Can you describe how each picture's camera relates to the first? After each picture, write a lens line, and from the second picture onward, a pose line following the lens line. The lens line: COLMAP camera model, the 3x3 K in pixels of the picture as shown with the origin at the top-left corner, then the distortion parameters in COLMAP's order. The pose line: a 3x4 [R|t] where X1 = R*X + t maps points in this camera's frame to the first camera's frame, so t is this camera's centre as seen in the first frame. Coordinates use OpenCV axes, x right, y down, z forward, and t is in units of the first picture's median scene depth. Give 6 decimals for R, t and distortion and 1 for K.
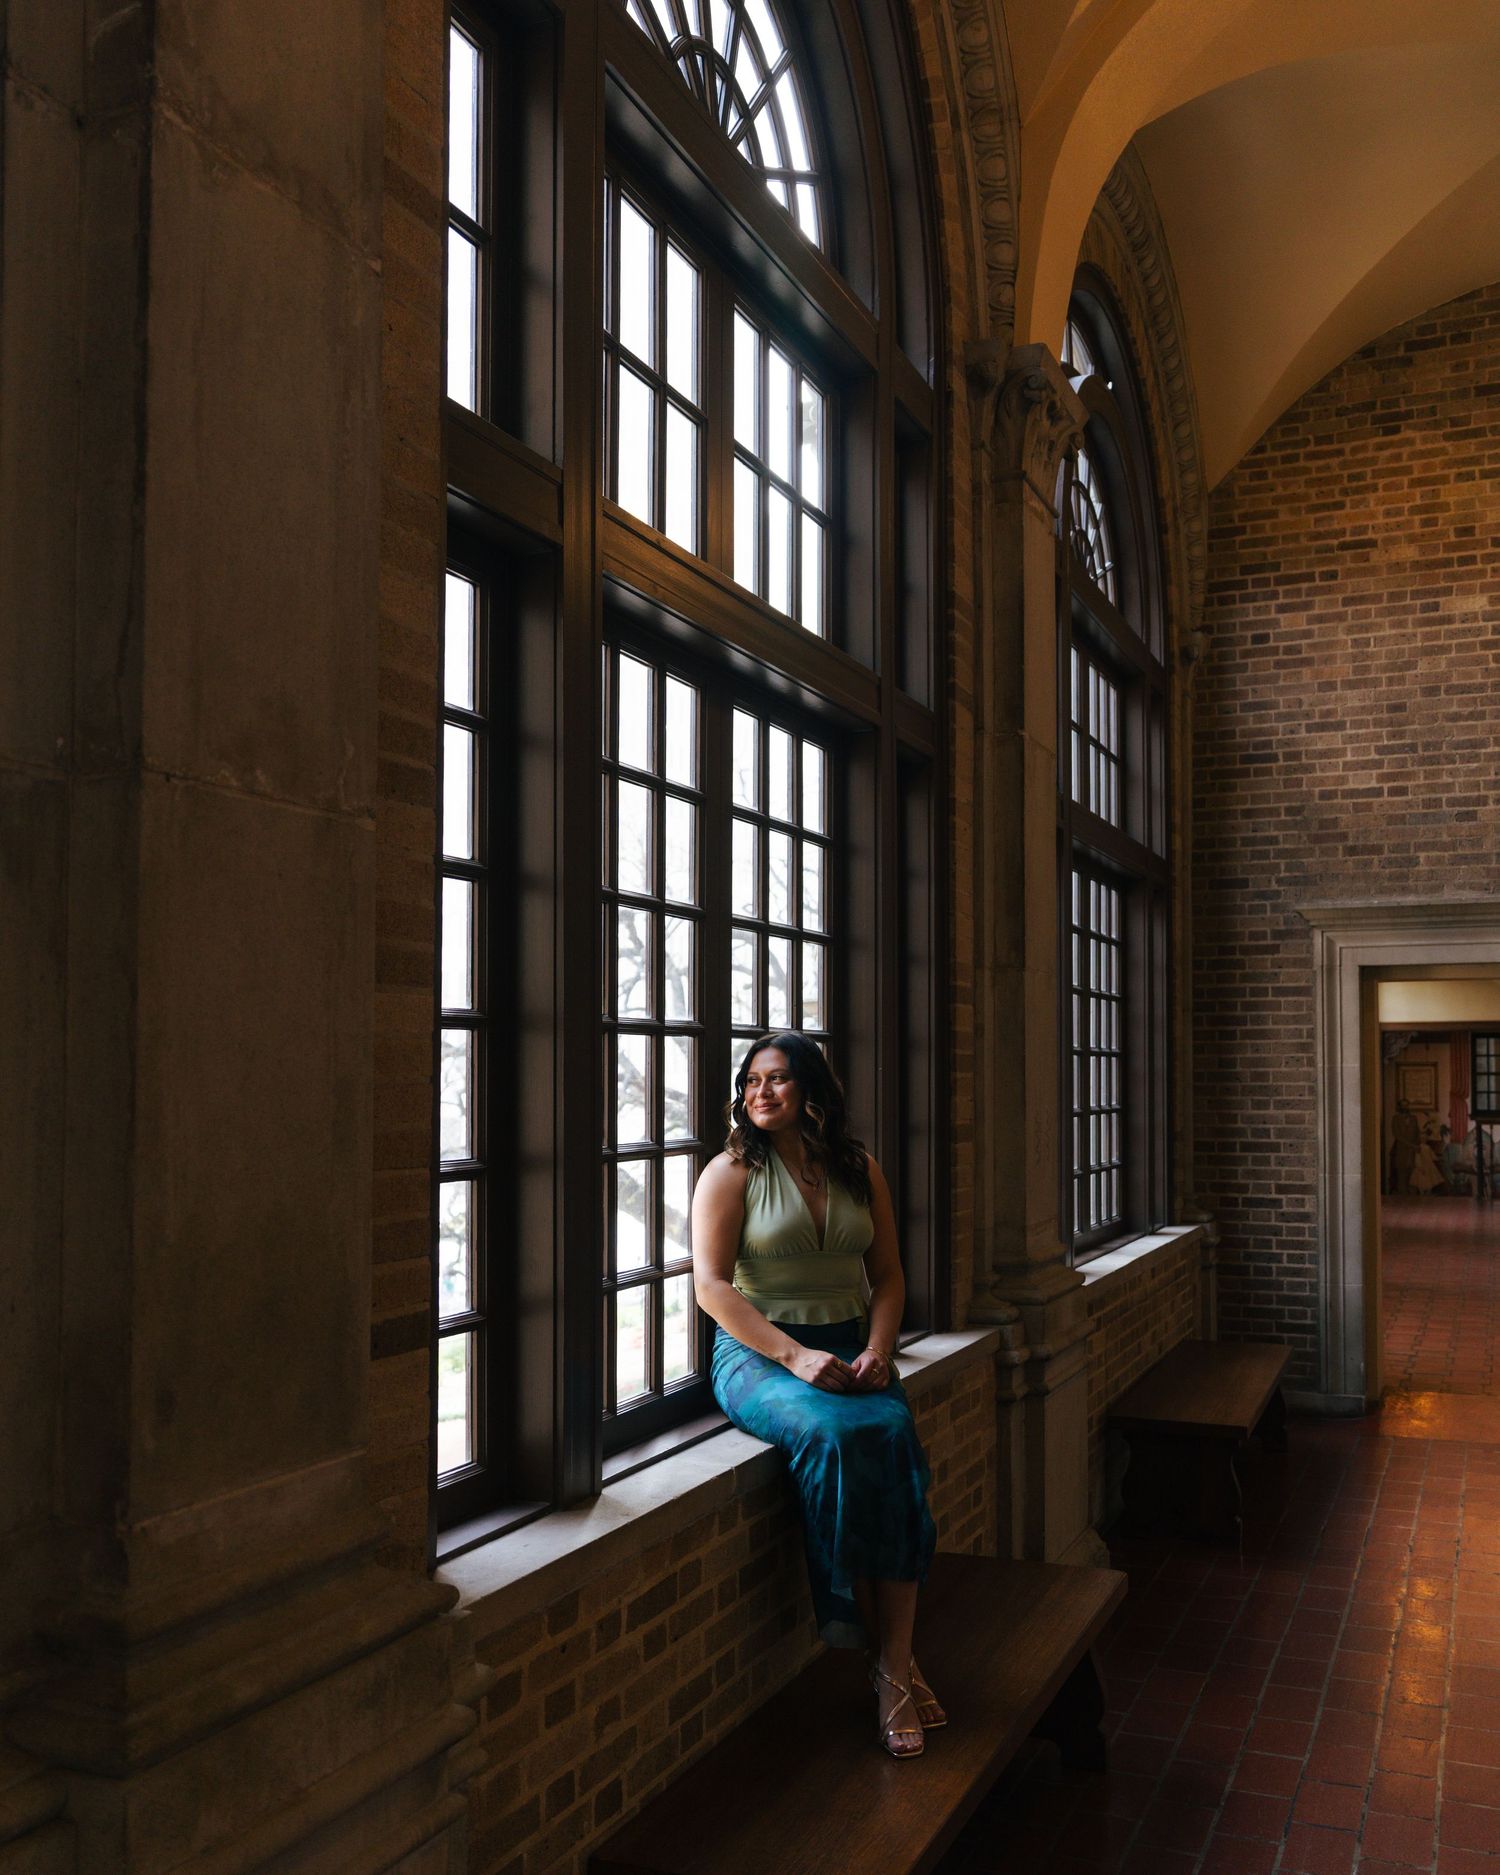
lens RADIAL K [[1818.4, 0, 749.4], [0, 1818.4, 981.5], [0, 0, 1]] dist [-0.004630, -0.008163]
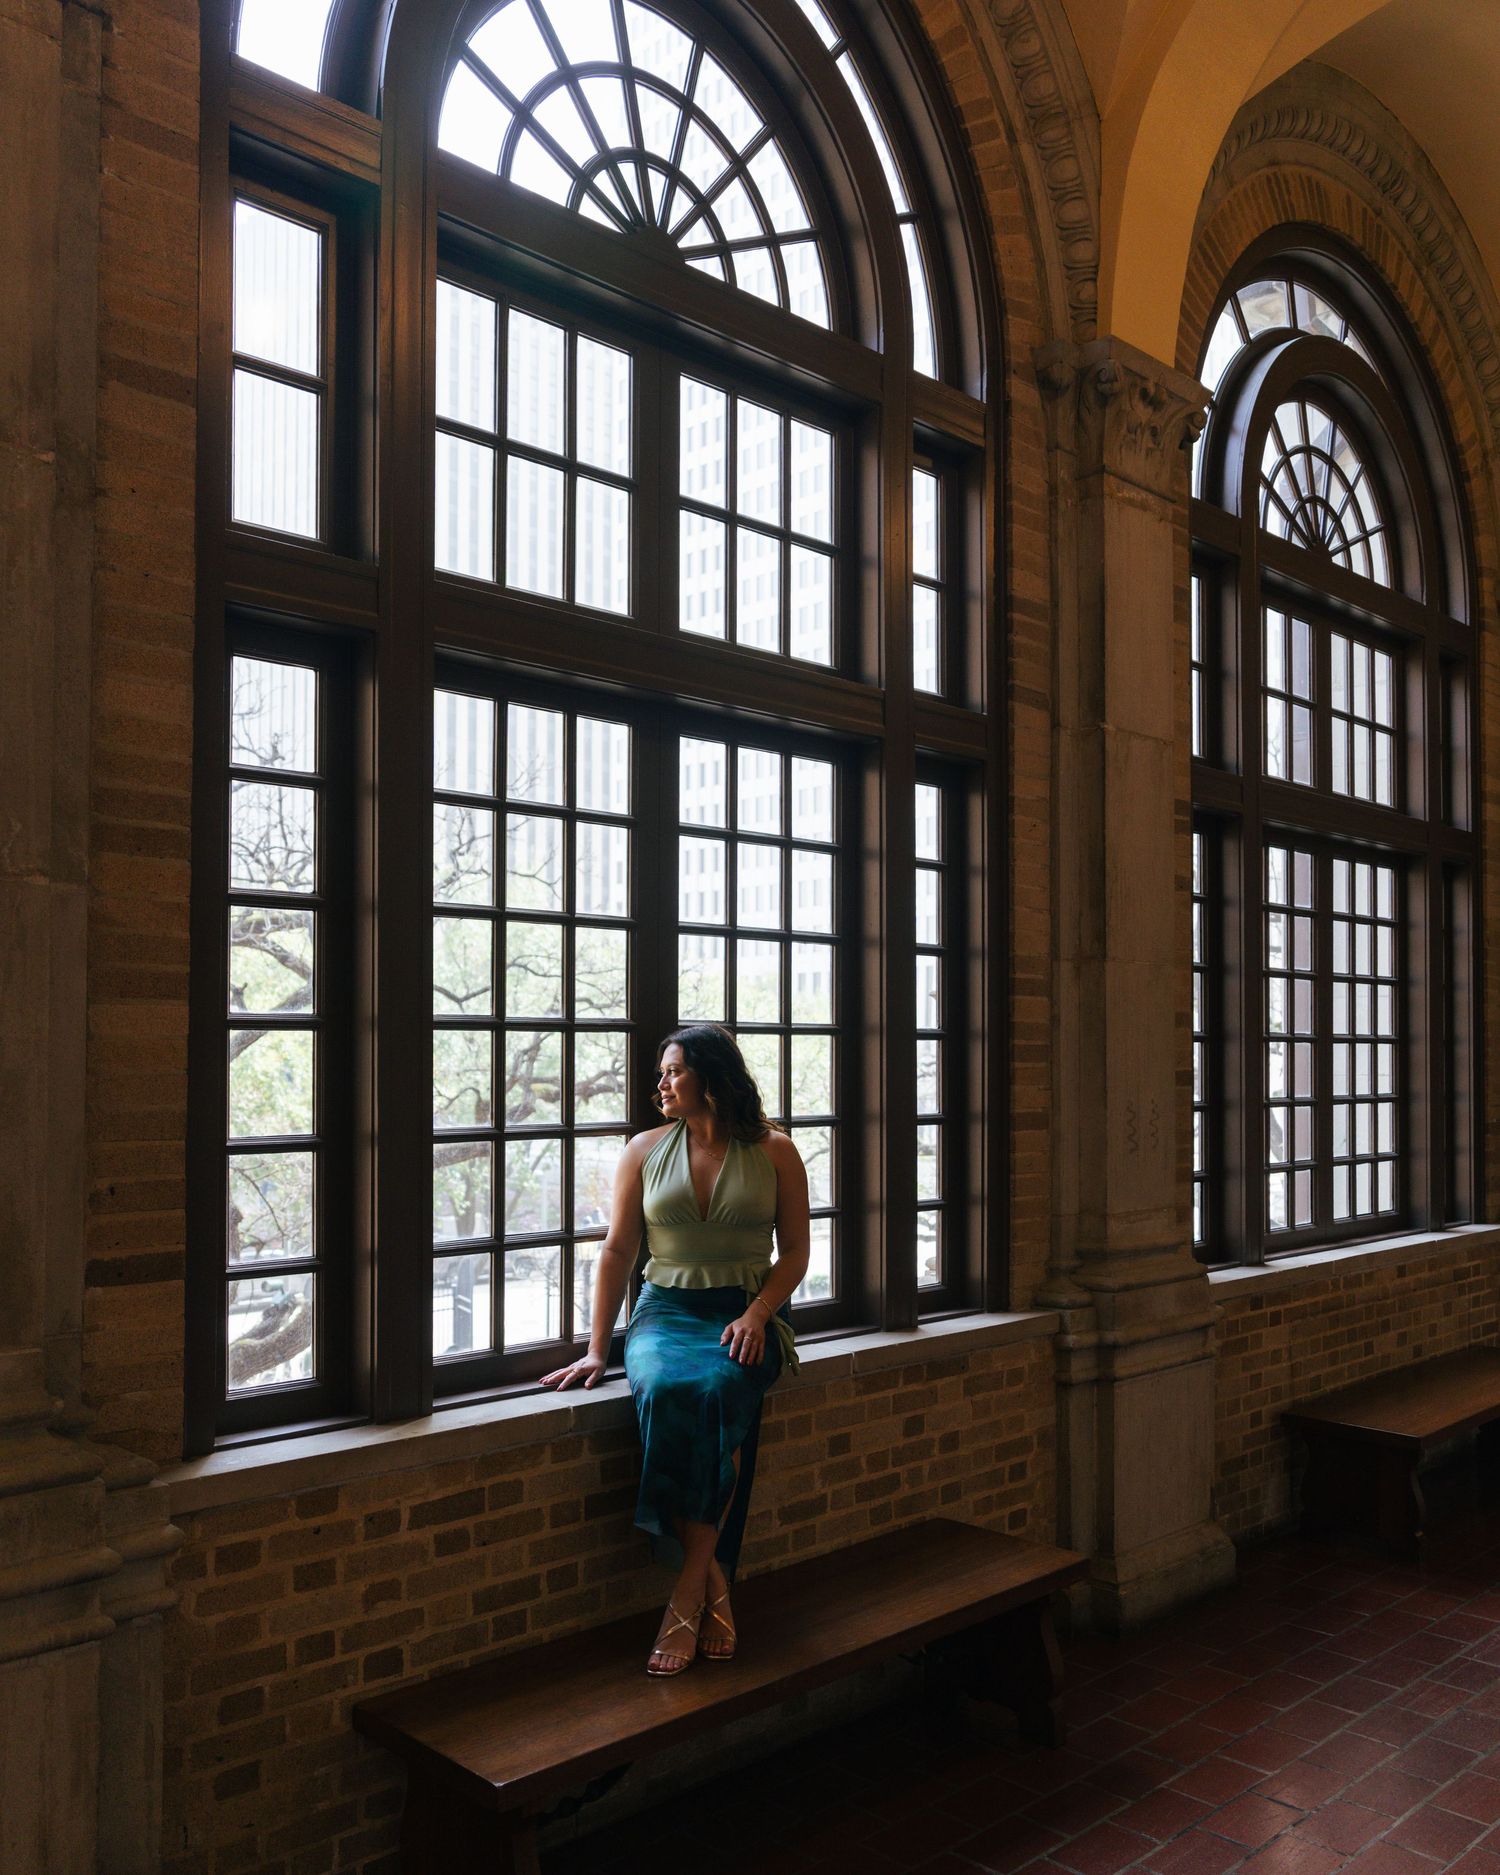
lens RADIAL K [[1746.2, 0, 742.7], [0, 1746.2, 987.6], [0, 0, 1]] dist [-0.009922, 0.005956]
pose [[0.894231, -0.016371, -0.447306, 0.421686], [0.022124, 0.999726, 0.007640, -0.003426], [0.447059, -0.016728, 0.894348, 0.044513]]
